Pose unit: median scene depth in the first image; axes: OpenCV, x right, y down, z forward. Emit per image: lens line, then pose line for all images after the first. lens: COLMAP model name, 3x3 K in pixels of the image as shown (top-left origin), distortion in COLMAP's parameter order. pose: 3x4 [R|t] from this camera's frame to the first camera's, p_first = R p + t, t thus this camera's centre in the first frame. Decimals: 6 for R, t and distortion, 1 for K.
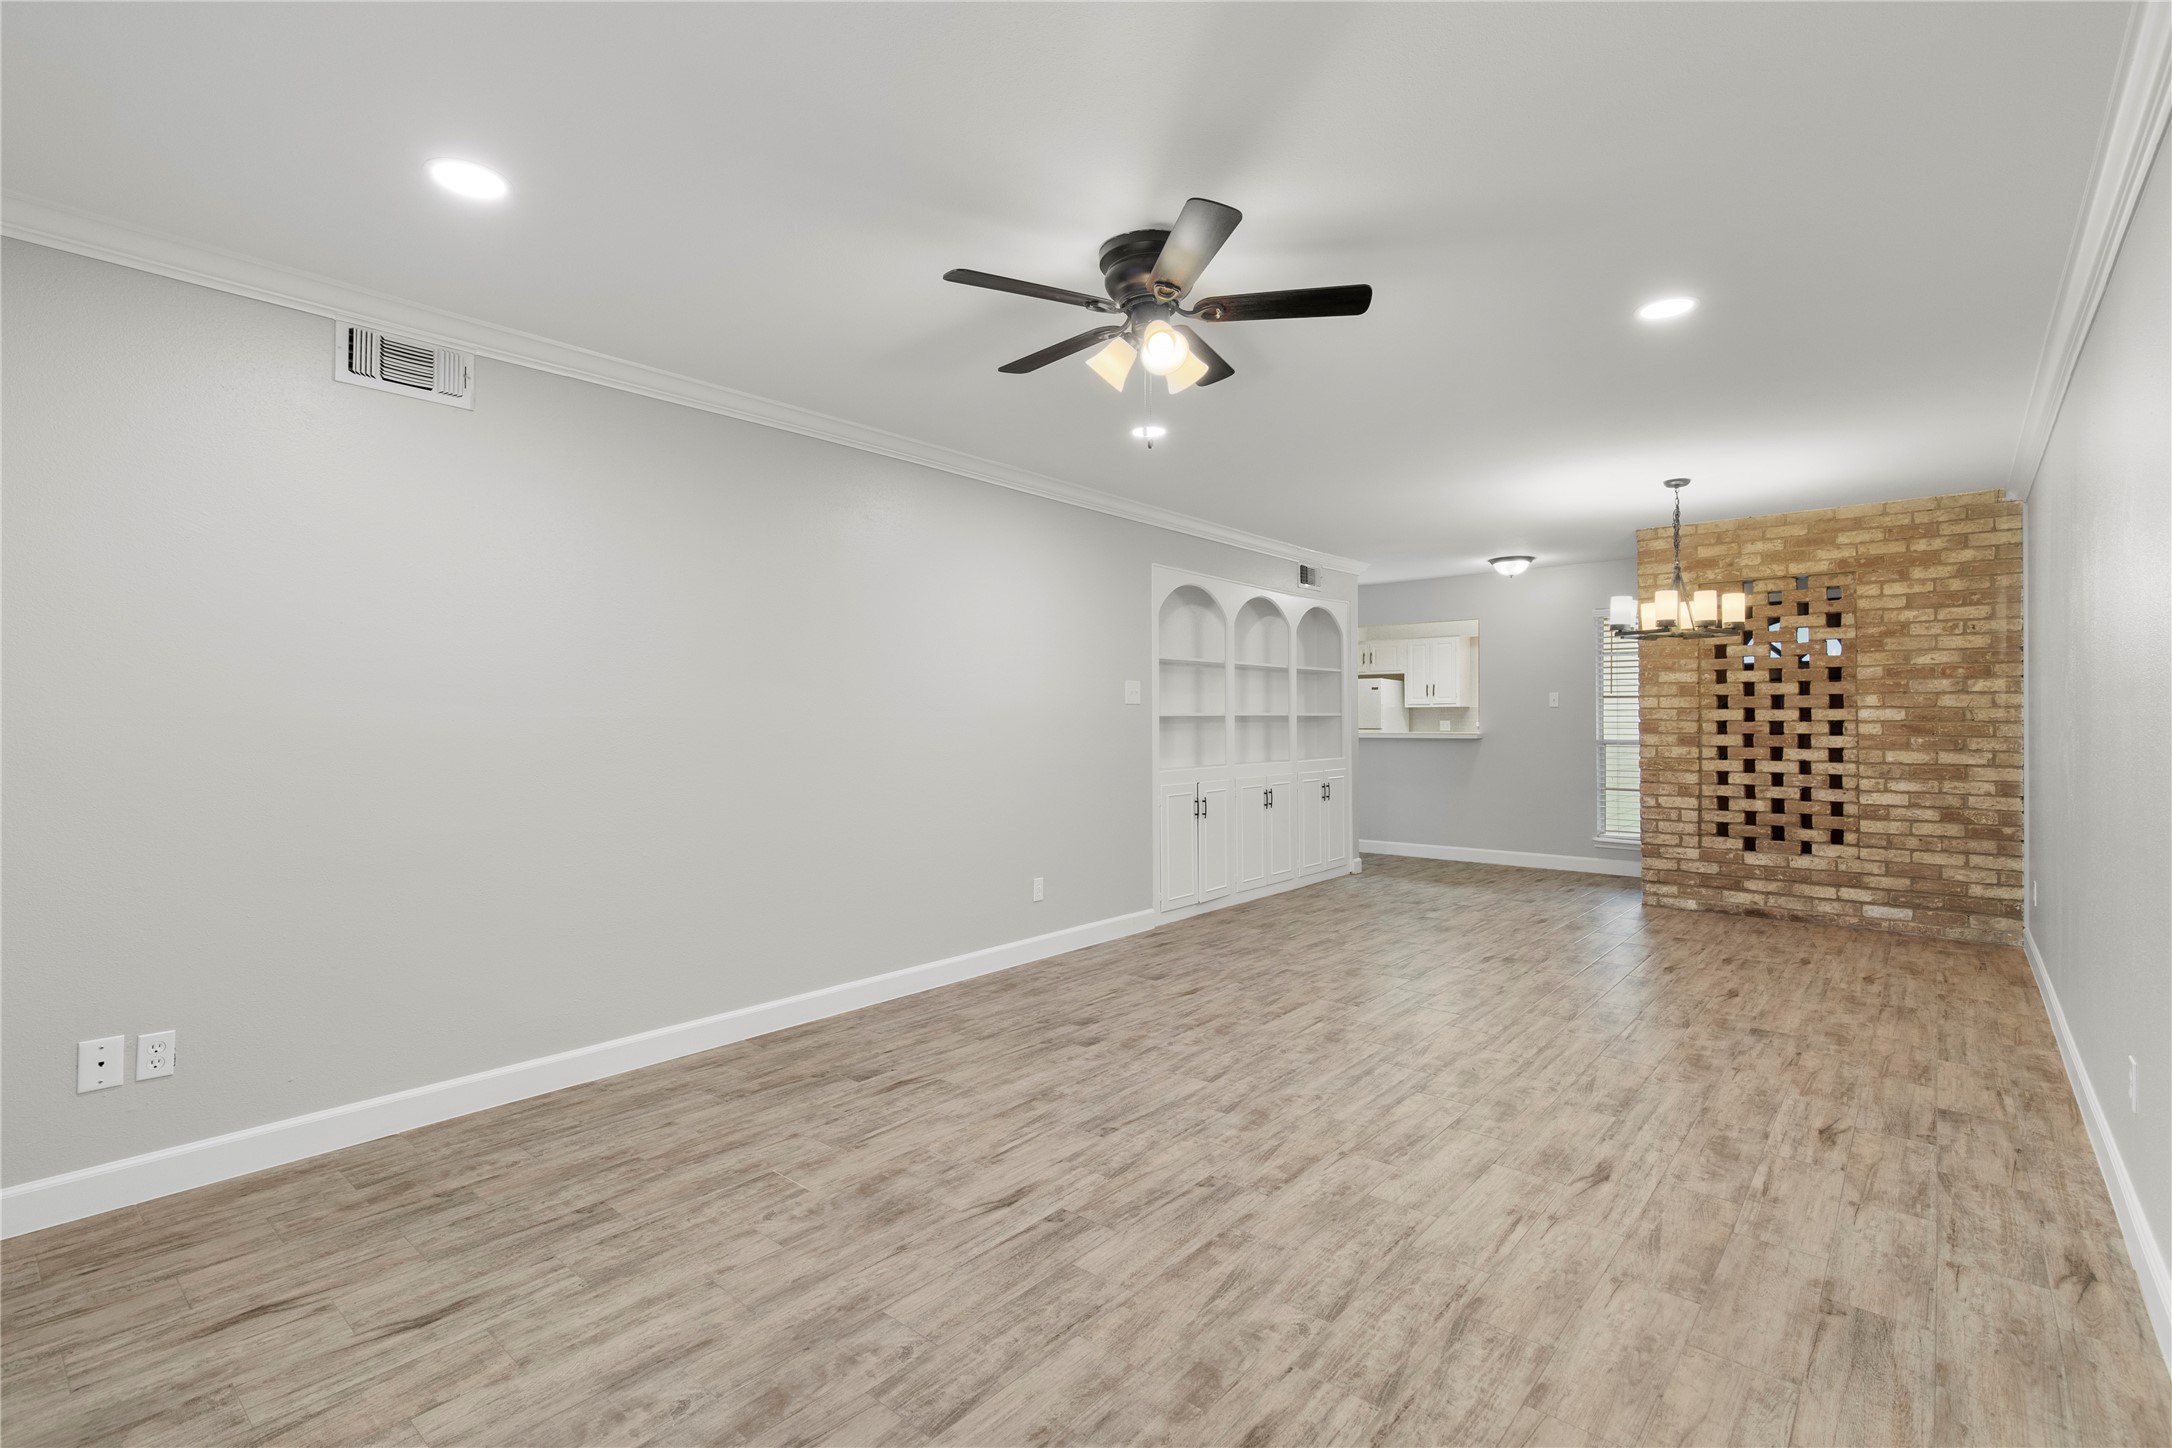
lens RADIAL K [[983.5, 0, 1091.4], [0, 983.5, 706.6], [0, 0, 1]] dist [-0.000023, 0.001570]
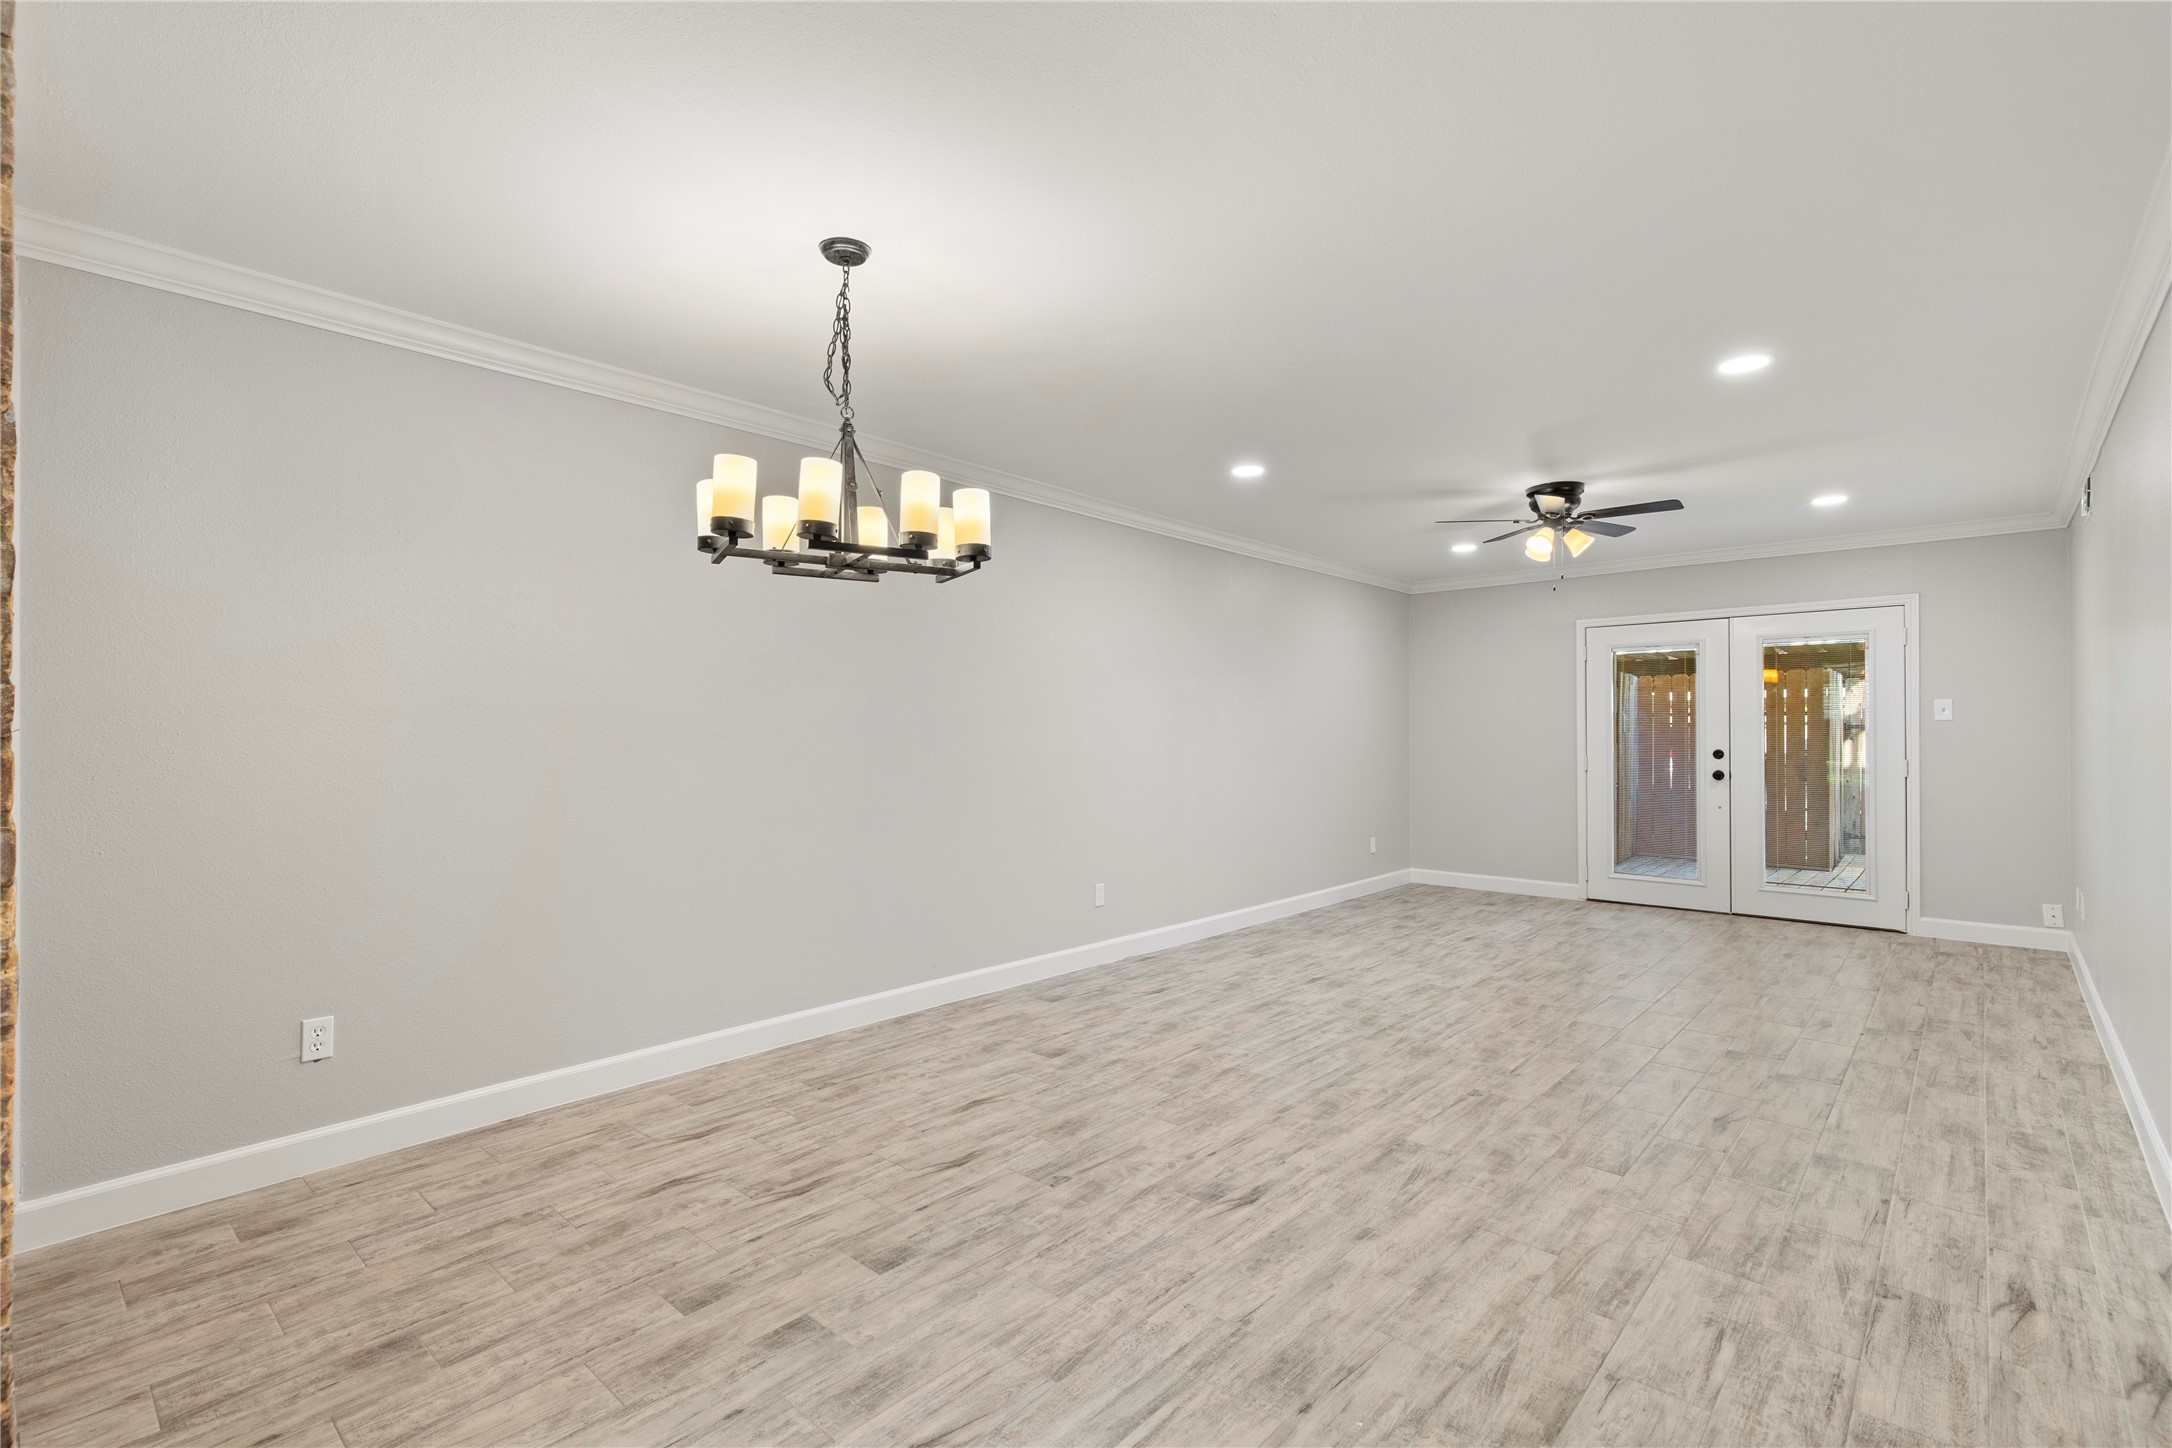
lens RADIAL K [[983.5, 0, 1103.8], [0, 983.5, 734.6], [0, 0, 1]] dist [-0.000023, 0.001570]
pose [[-0.999919, 0.002921, 0.012371, 0.765691], [0.002765, 0.999916, -0.012663, 0.031367], [-0.012407, -0.012628, -0.999843, 2.459209]]
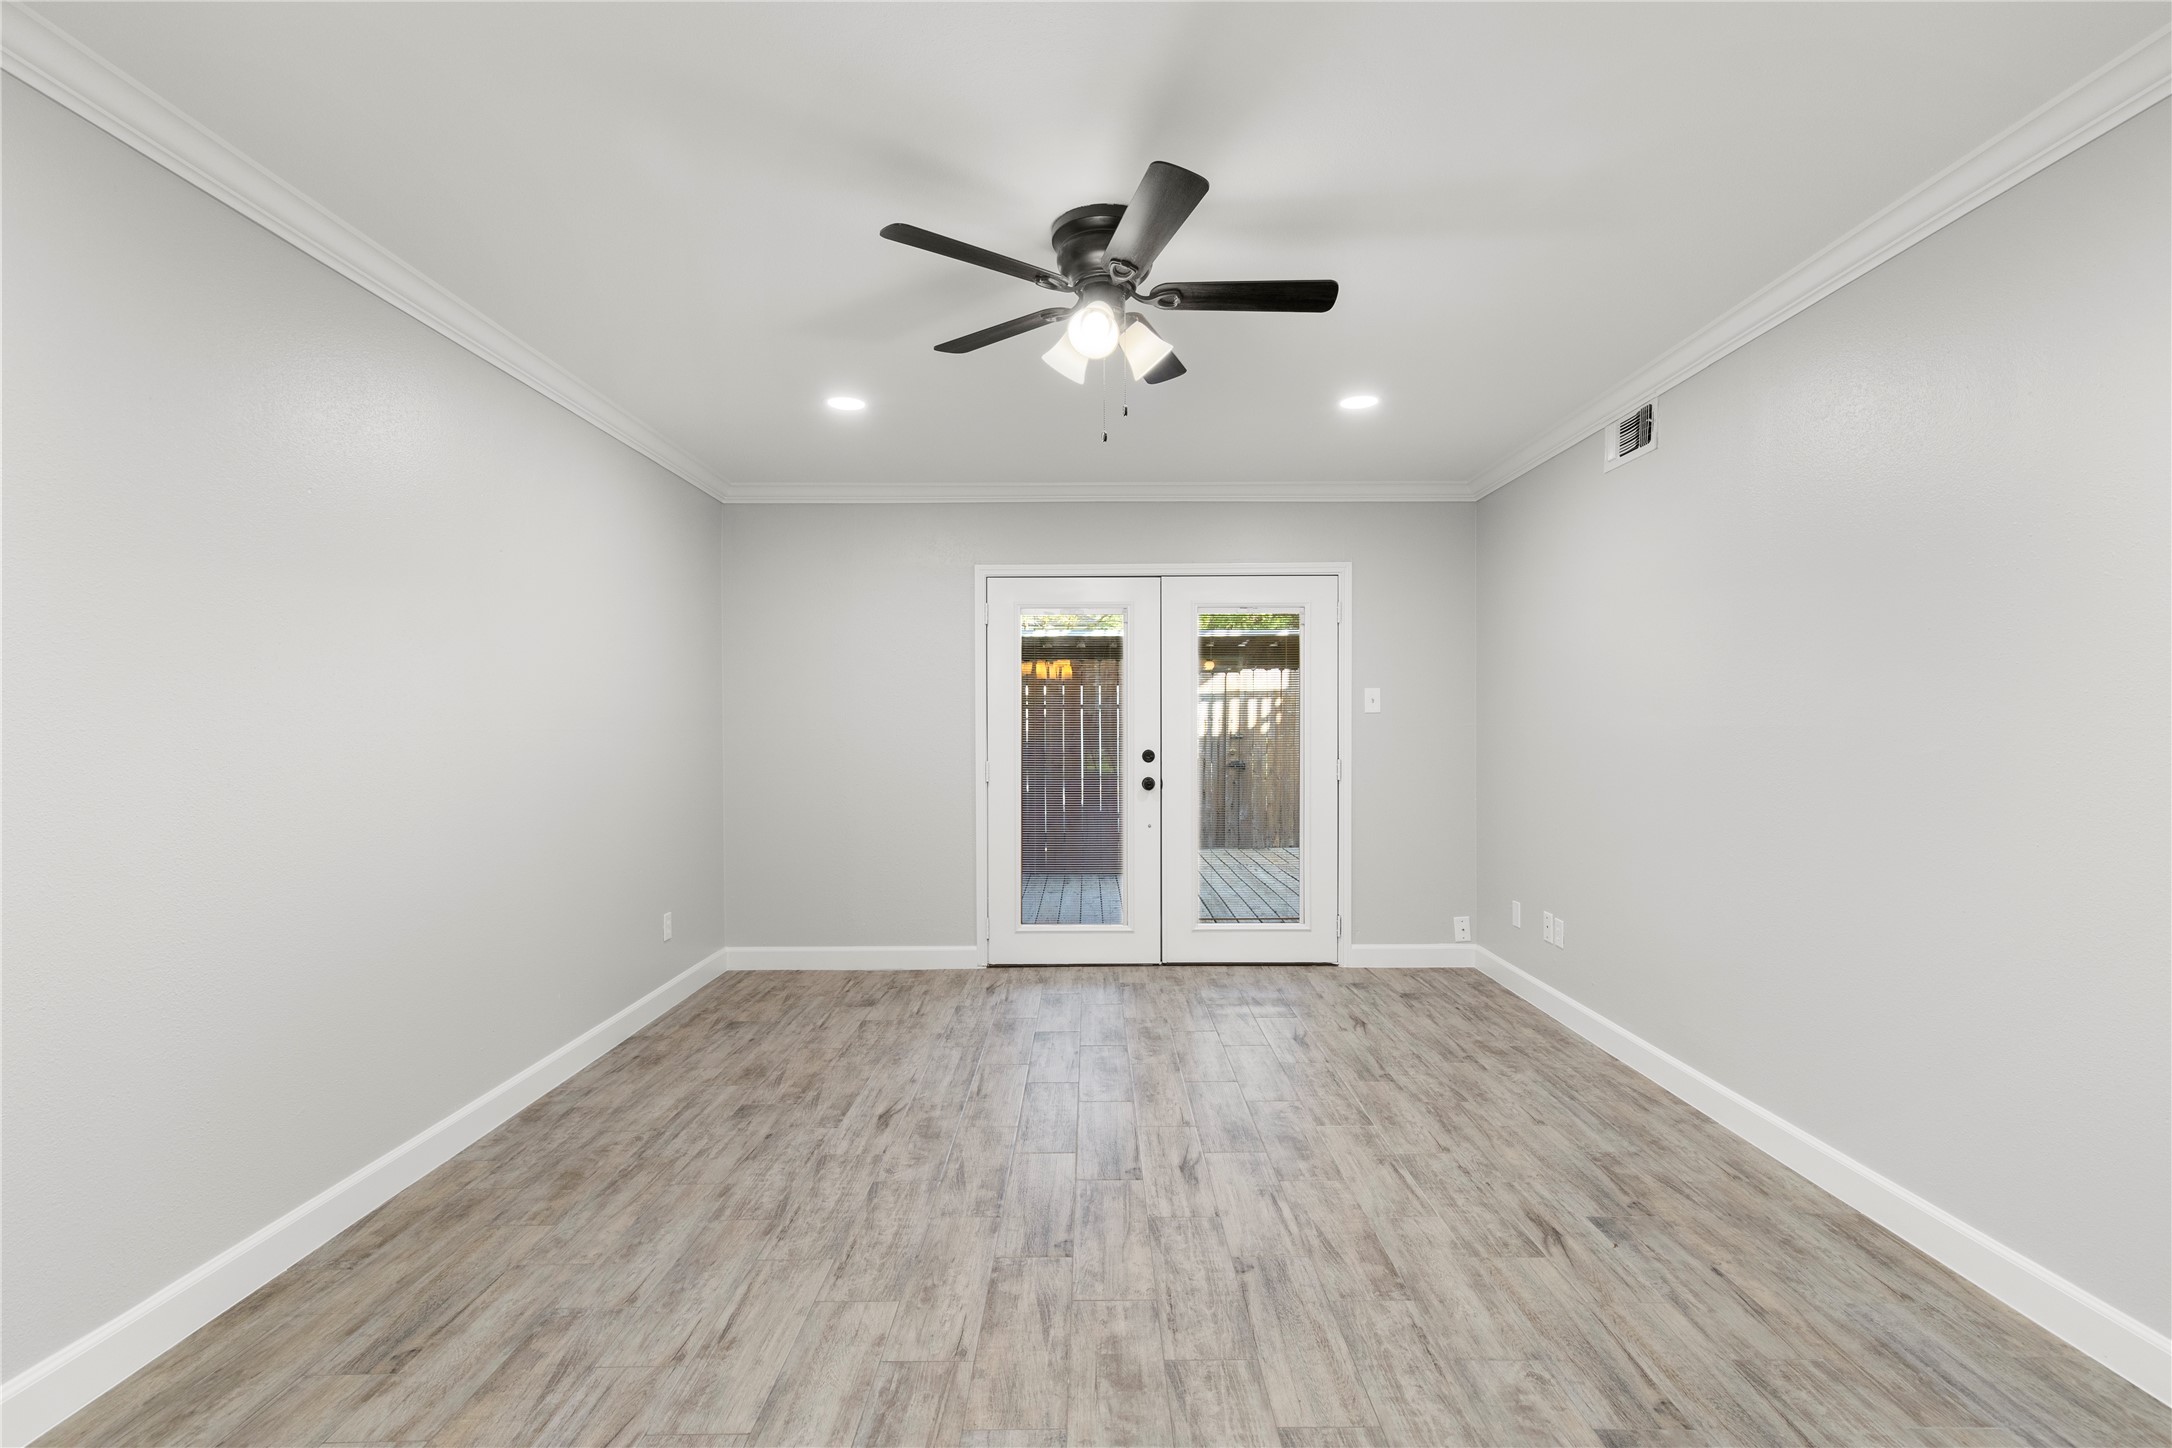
lens RADIAL K [[983.5, 0, 1105.3], [0, 983.5, 761.6], [0, 0, 1]] dist [-0.000023, 0.001570]
pose [[-0.751098, 0.028189, -0.659589, 0.569162], [0.012329, 0.999513, 0.028678, 0.011062], [0.660076, 0.013408, -0.751079, 1.435893]]
